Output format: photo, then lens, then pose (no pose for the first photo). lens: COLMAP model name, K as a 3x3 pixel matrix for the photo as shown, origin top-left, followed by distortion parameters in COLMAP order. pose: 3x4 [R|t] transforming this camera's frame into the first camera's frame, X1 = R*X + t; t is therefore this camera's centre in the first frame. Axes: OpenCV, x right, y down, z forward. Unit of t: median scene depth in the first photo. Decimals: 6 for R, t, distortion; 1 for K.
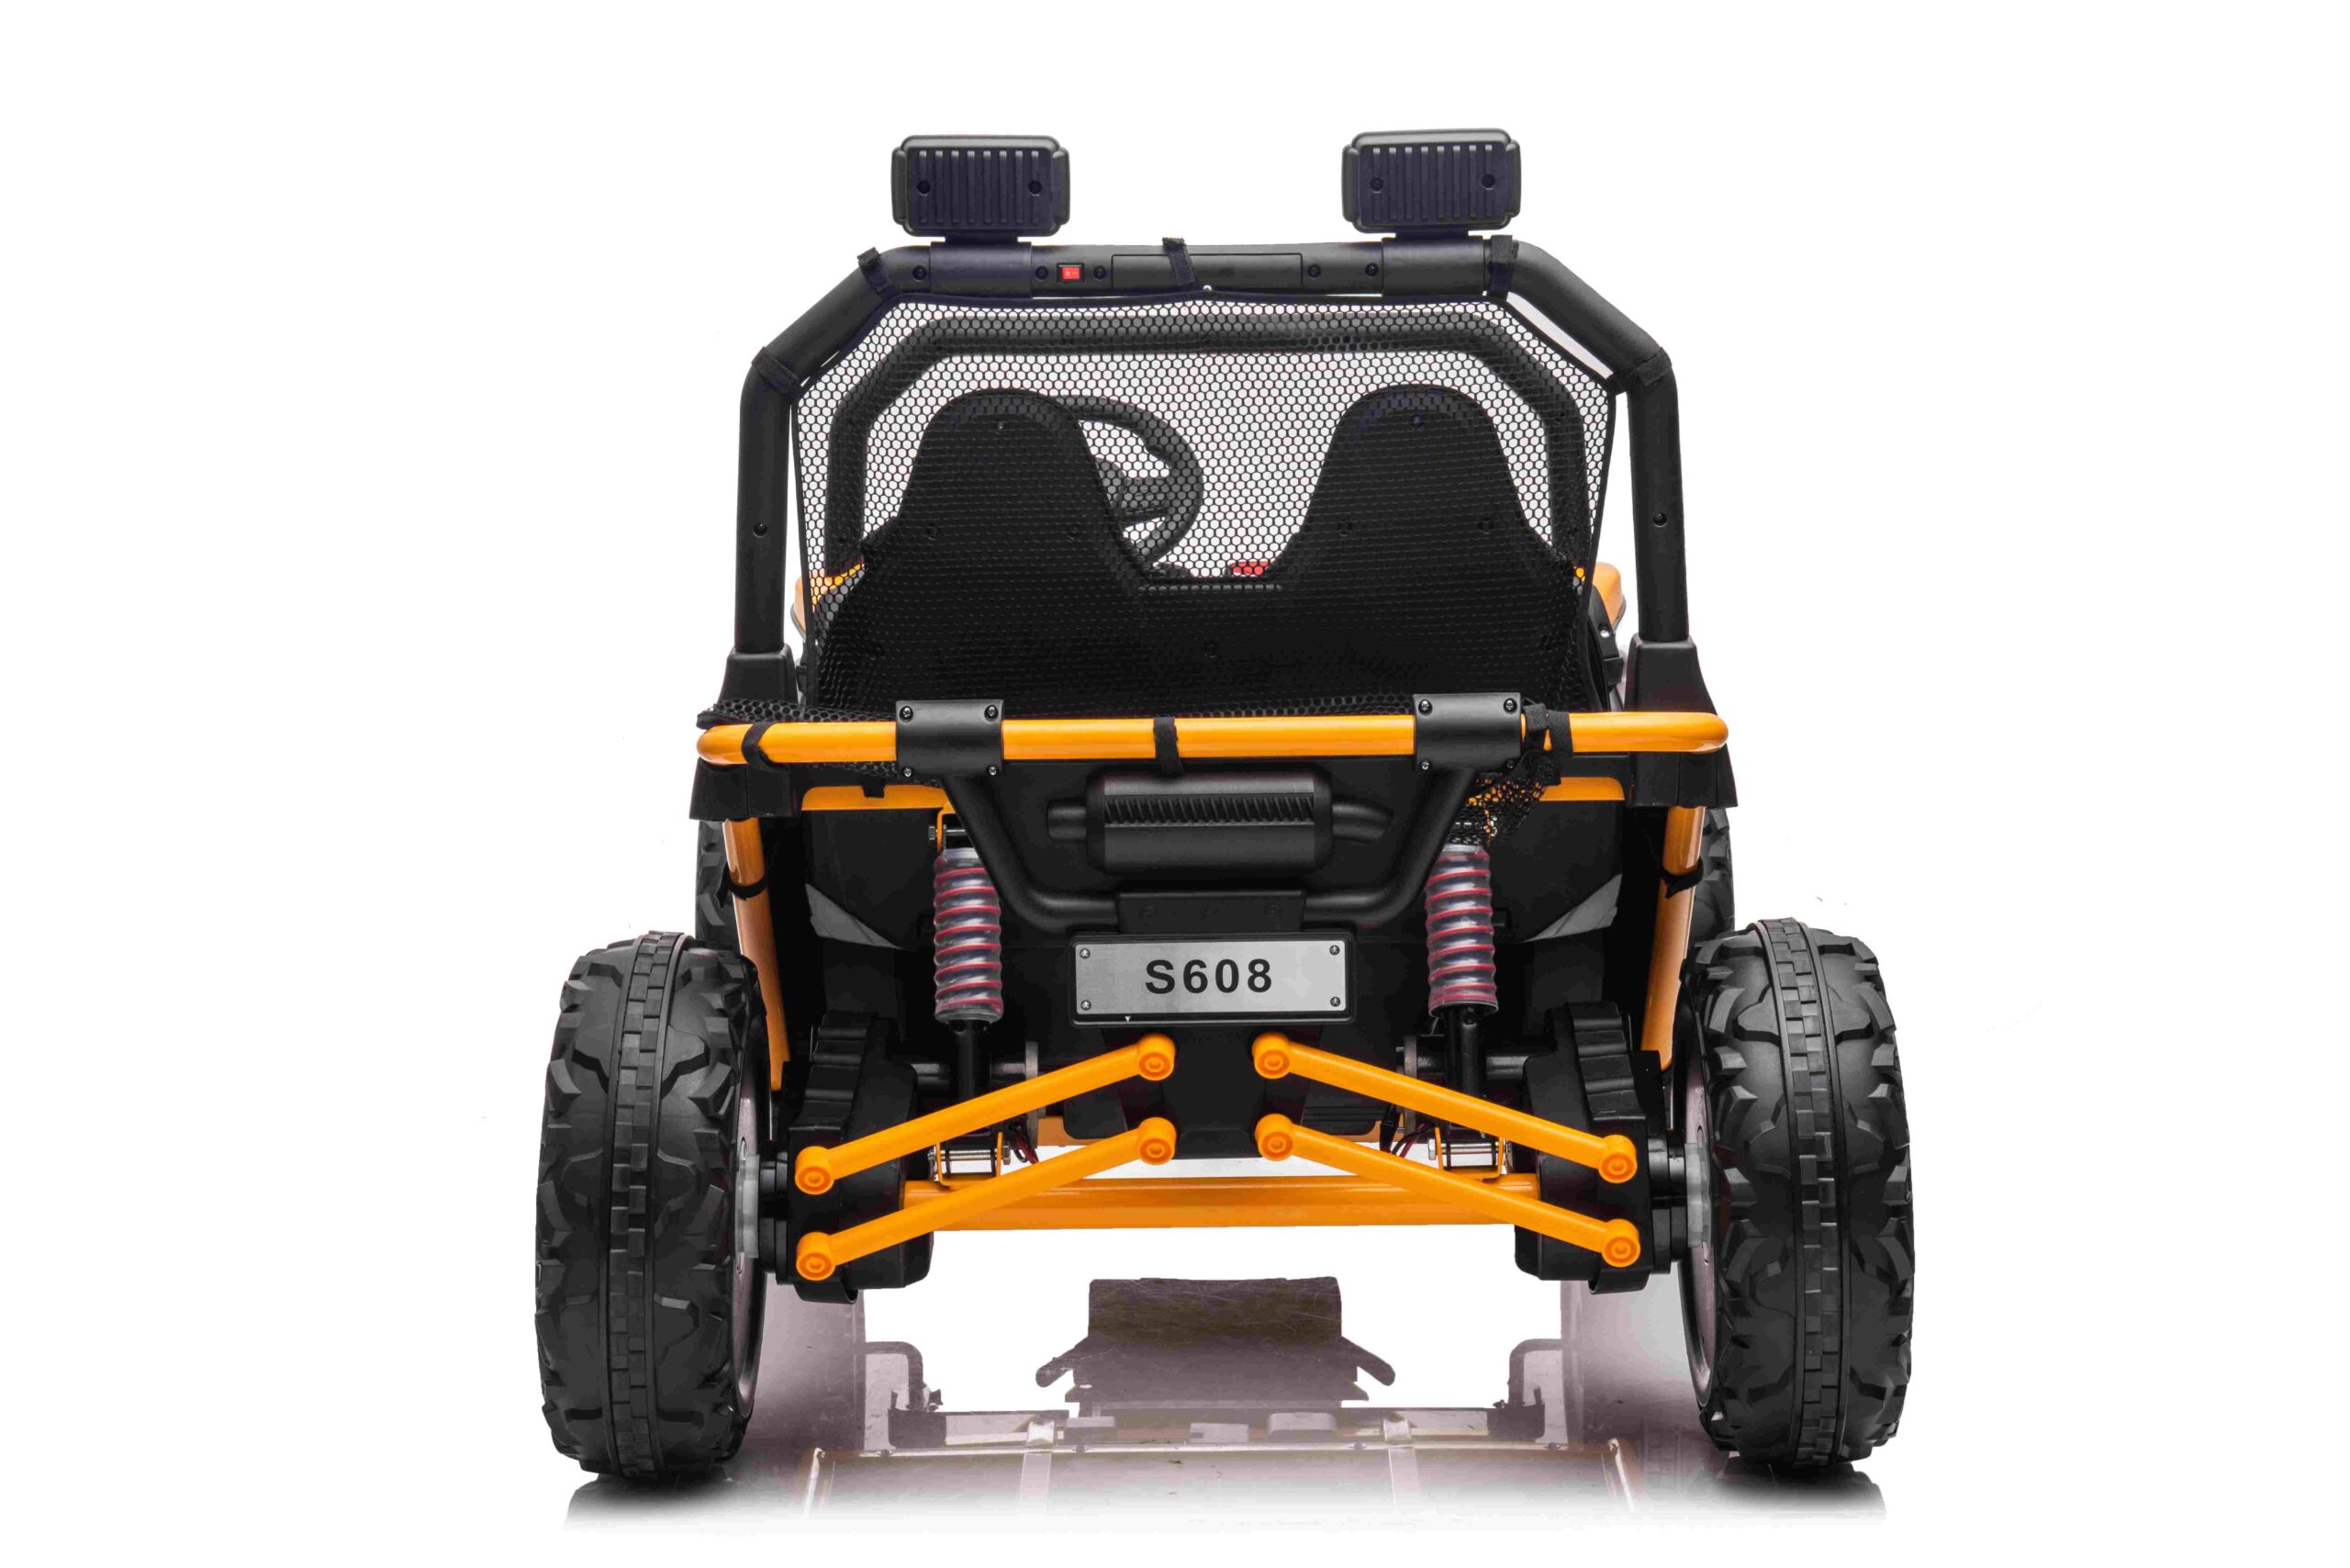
lens RADIAL K [[5067.8, 0, 1175.0], [0, 5067.8, 784.0], [0, 0, 1]] dist [0.407858, -0.024017]
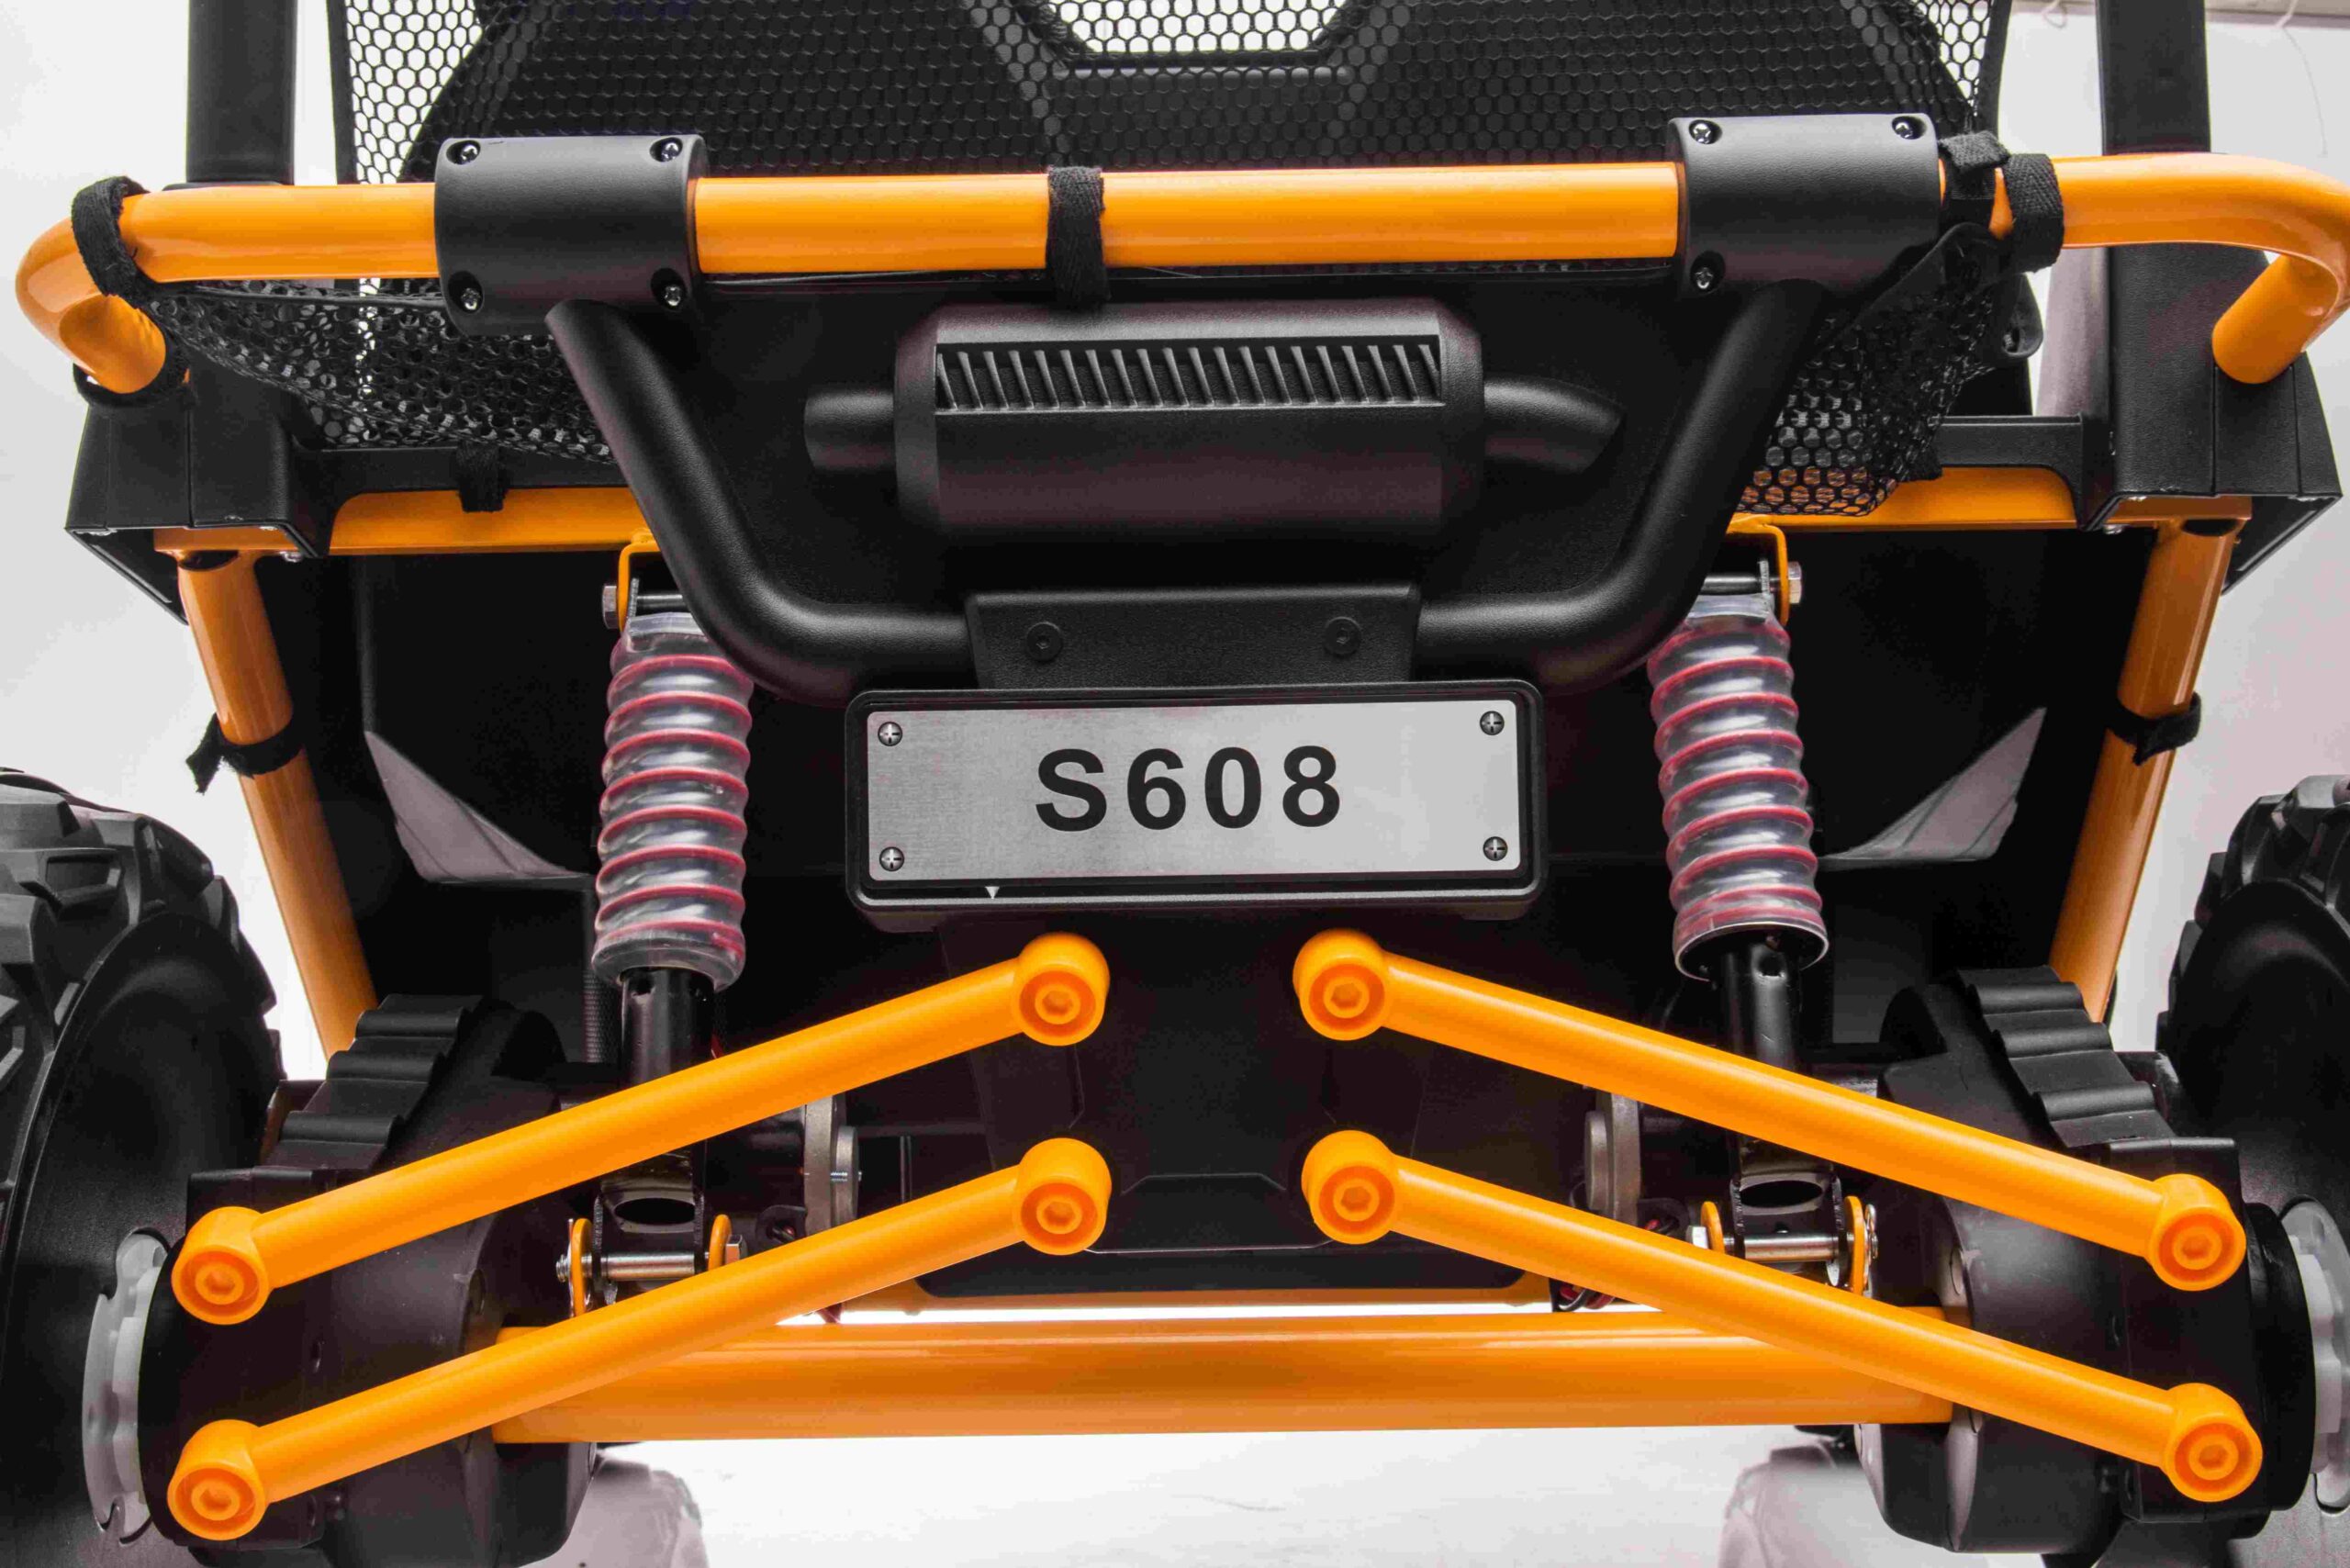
lens RADIAL K [[3528.1, 0, 1175.0], [0, 3528.1, 784.0], [0, 0, 1]] dist [0.046851, -0.015077]
pose [[0.999951, -0.003997, -0.009021, 0.008146], [0.002614, 0.988916, -0.148451, 0.080162], [0.009515, 0.148421, 0.988879, 0.713530]]
